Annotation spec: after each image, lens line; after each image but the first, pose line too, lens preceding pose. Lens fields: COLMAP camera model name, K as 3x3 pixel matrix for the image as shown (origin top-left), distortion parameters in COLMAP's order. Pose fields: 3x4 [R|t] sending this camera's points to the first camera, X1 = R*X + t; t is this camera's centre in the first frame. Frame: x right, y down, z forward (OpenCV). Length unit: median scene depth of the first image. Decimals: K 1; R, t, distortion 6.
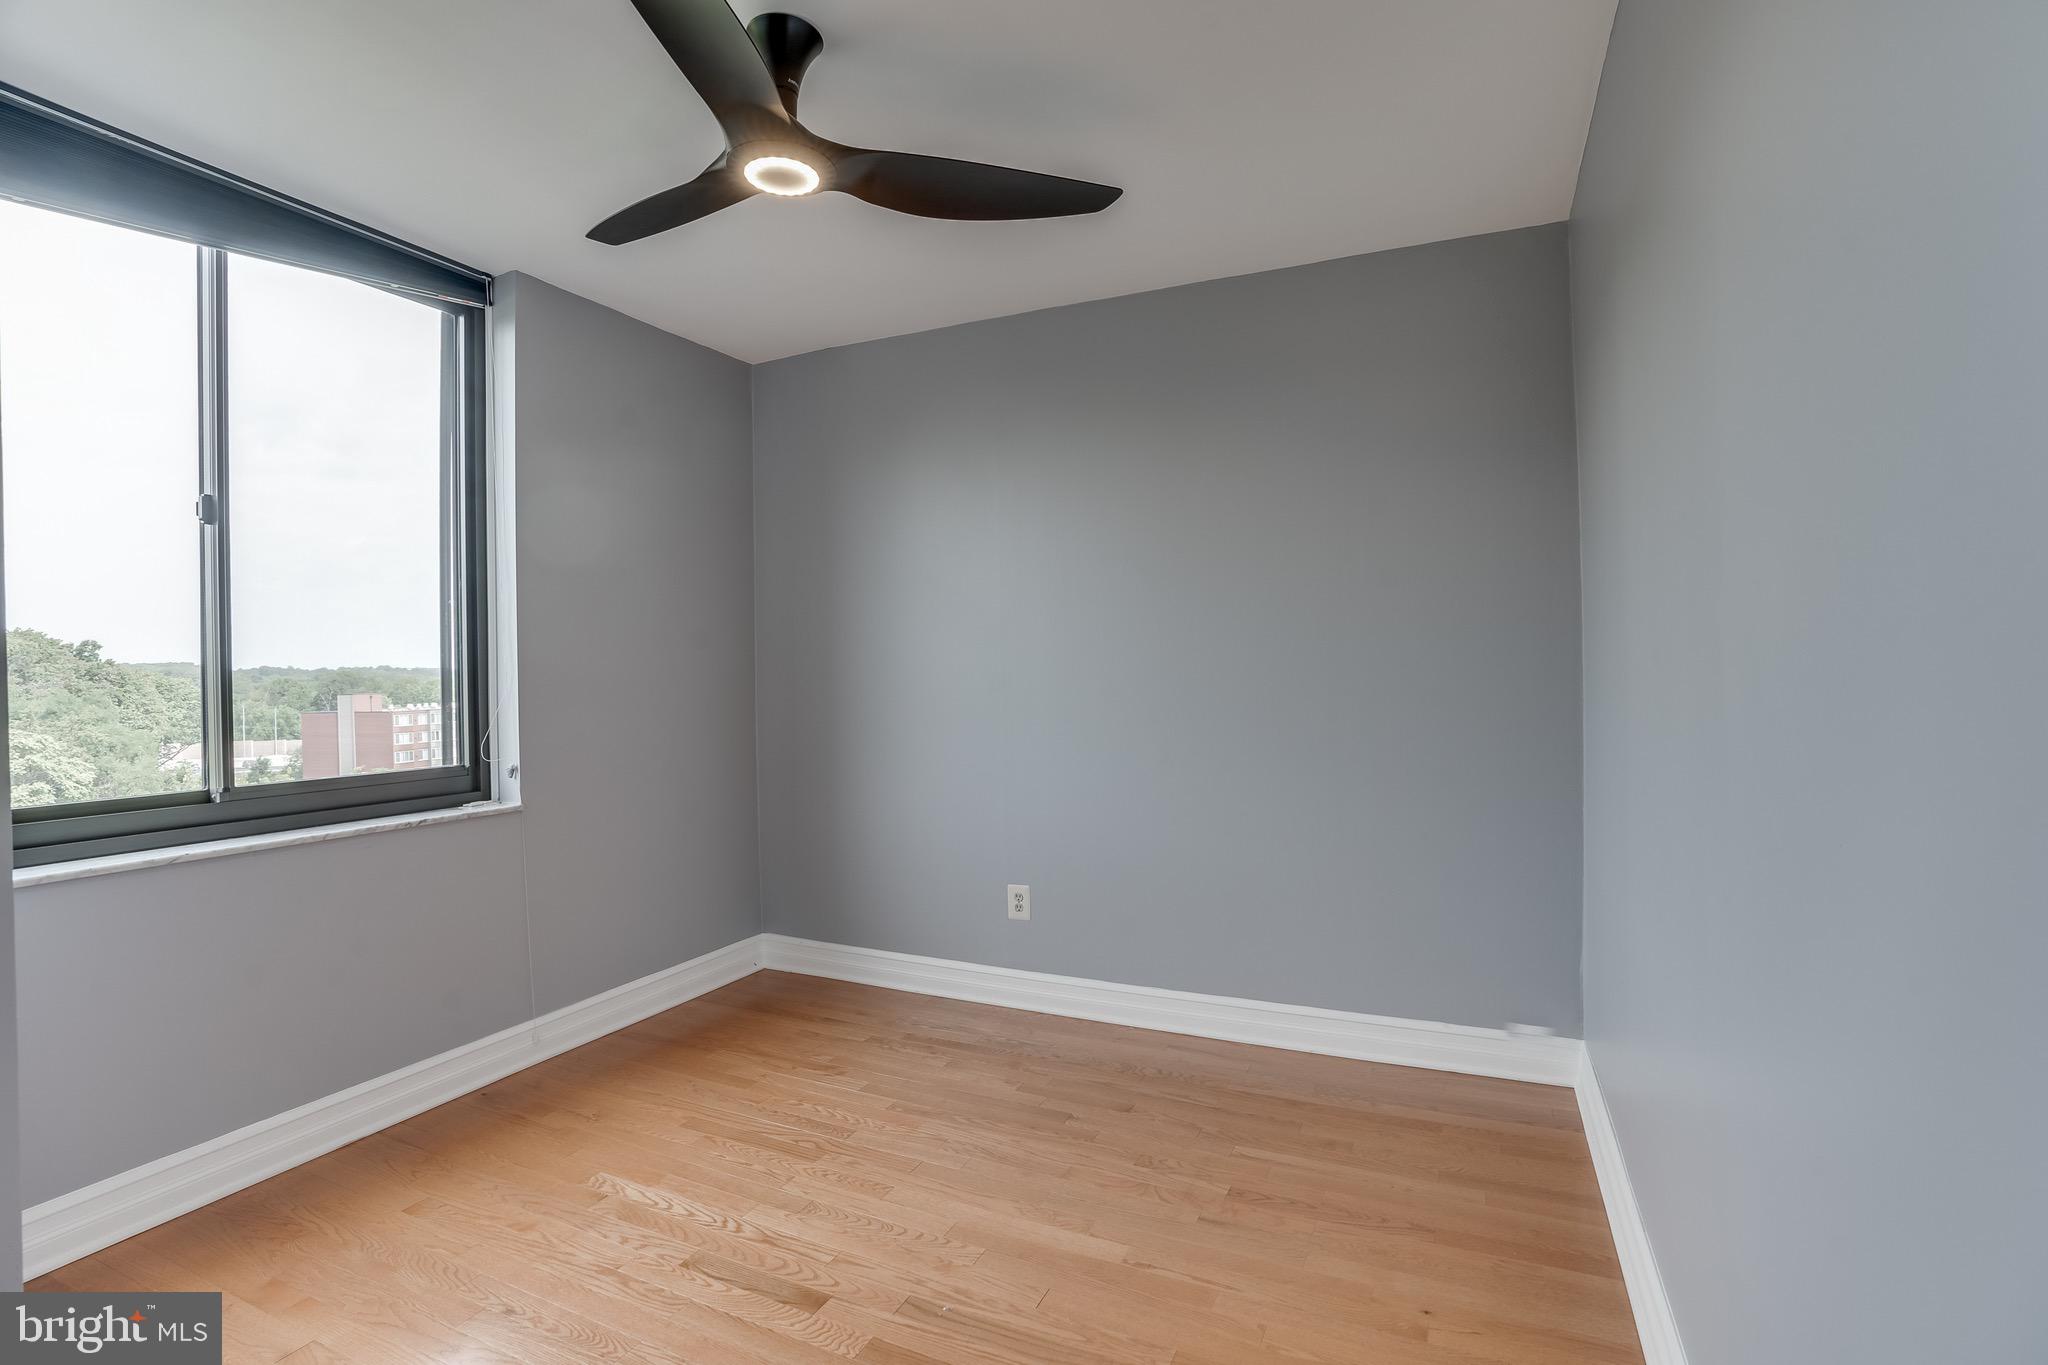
lens RADIAL K [[944.2, 0, 1042.7], [0, 944.2, 676.3], [0, 0, 1]] dist [-0.073831, 0.028134]
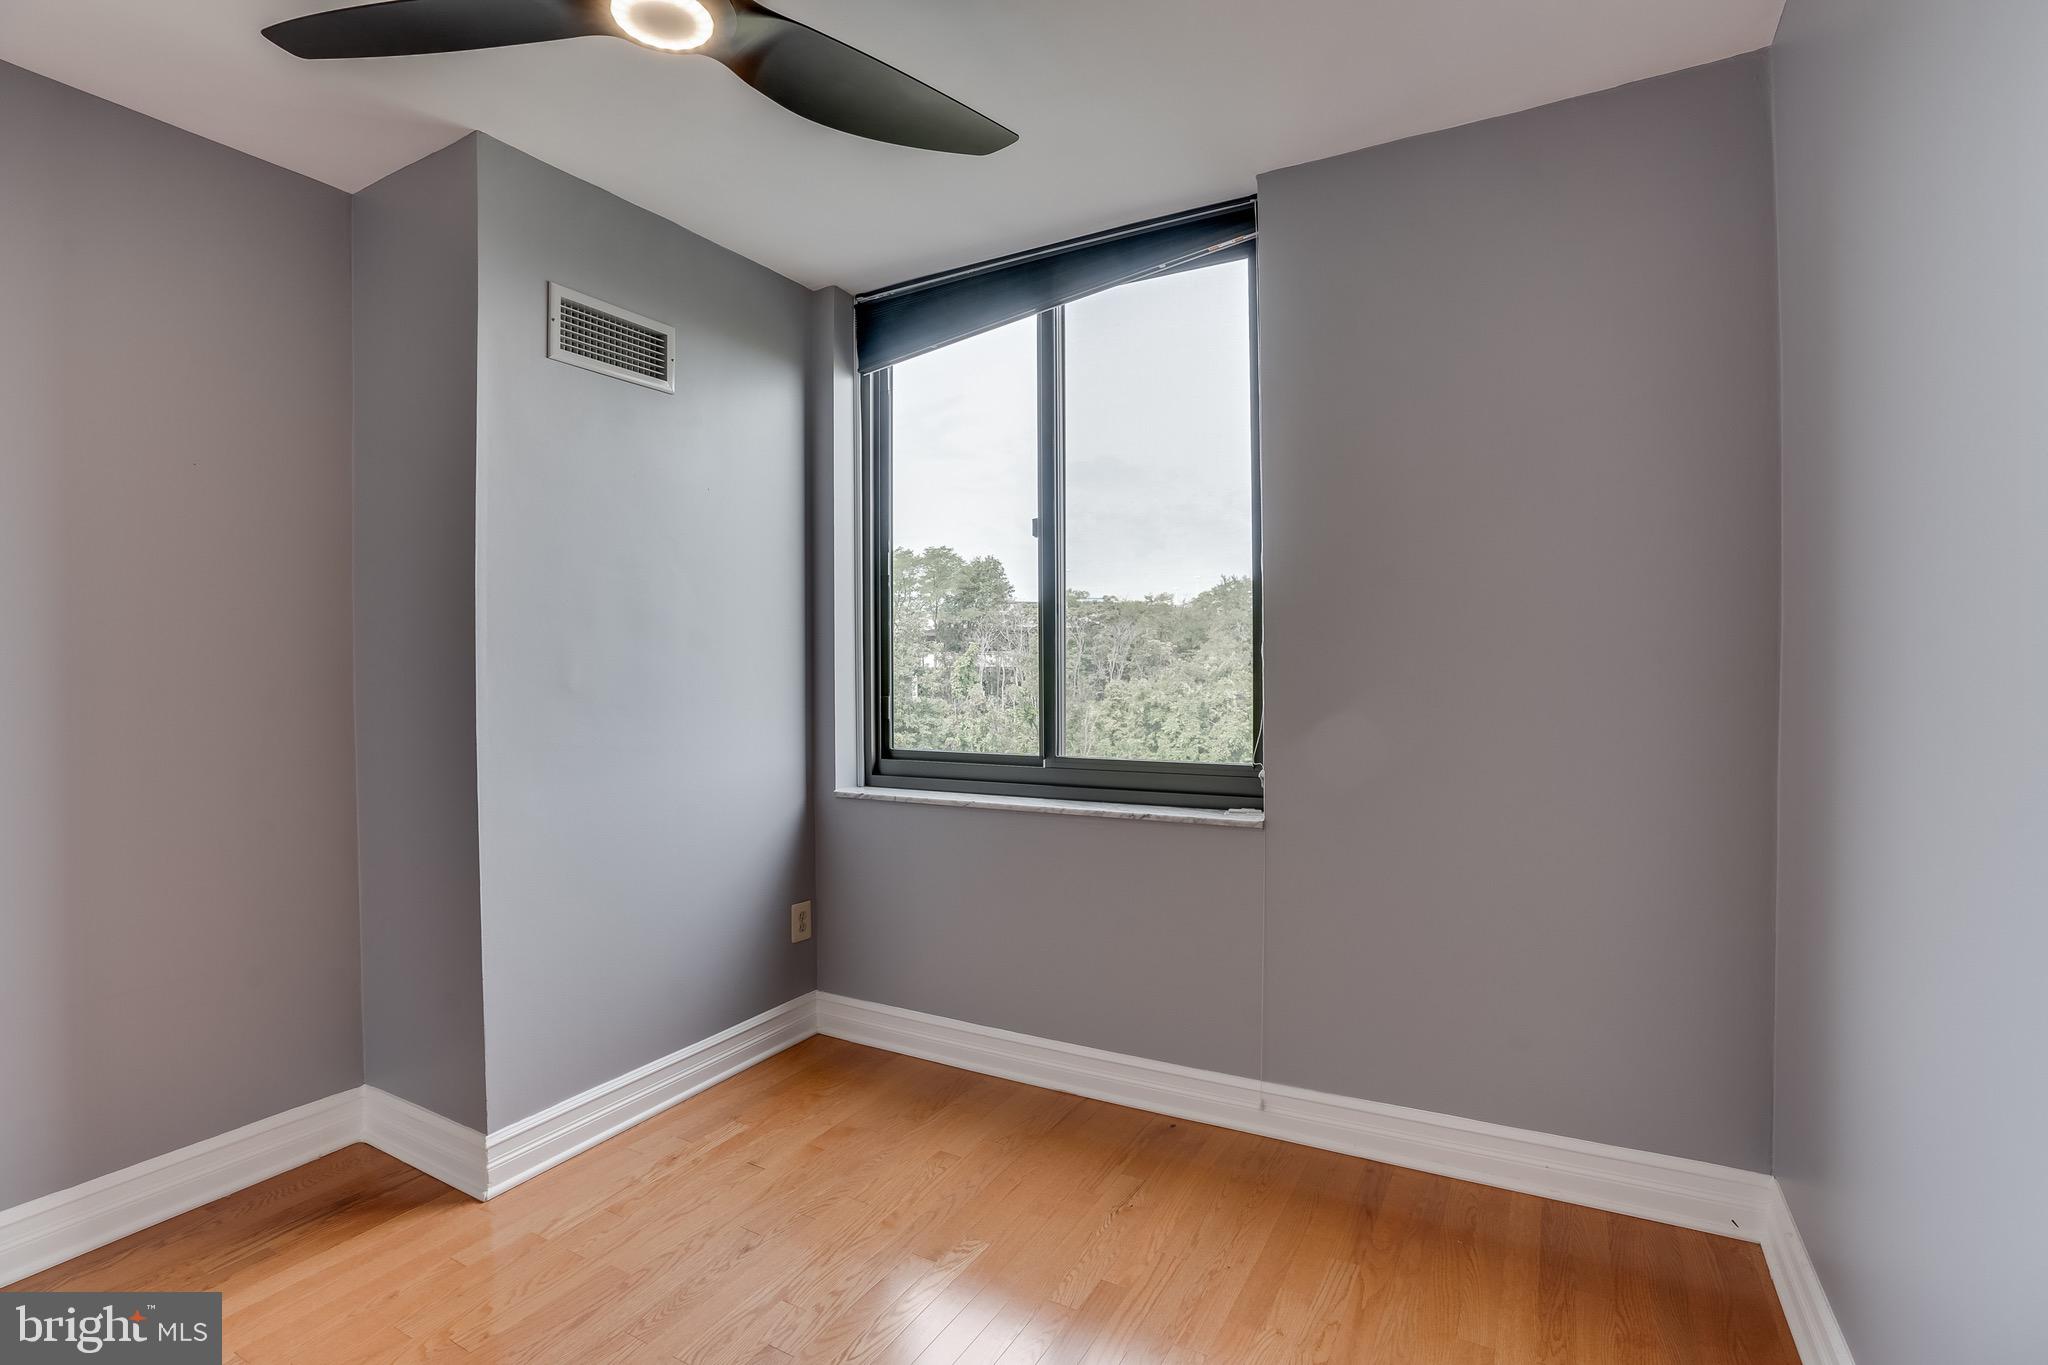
lens RADIAL K [[951.8, 0, 1050.4], [0, 951.8, 690.7], [0, 0, 1]] dist [-0.031756, -0.000085]
pose [[-0.081262, 0.035528, -0.996059, 0.337082], [0.006754, 0.999361, 0.035095, -0.010929], [0.996670, -0.003875, -0.081450, 1.000145]]
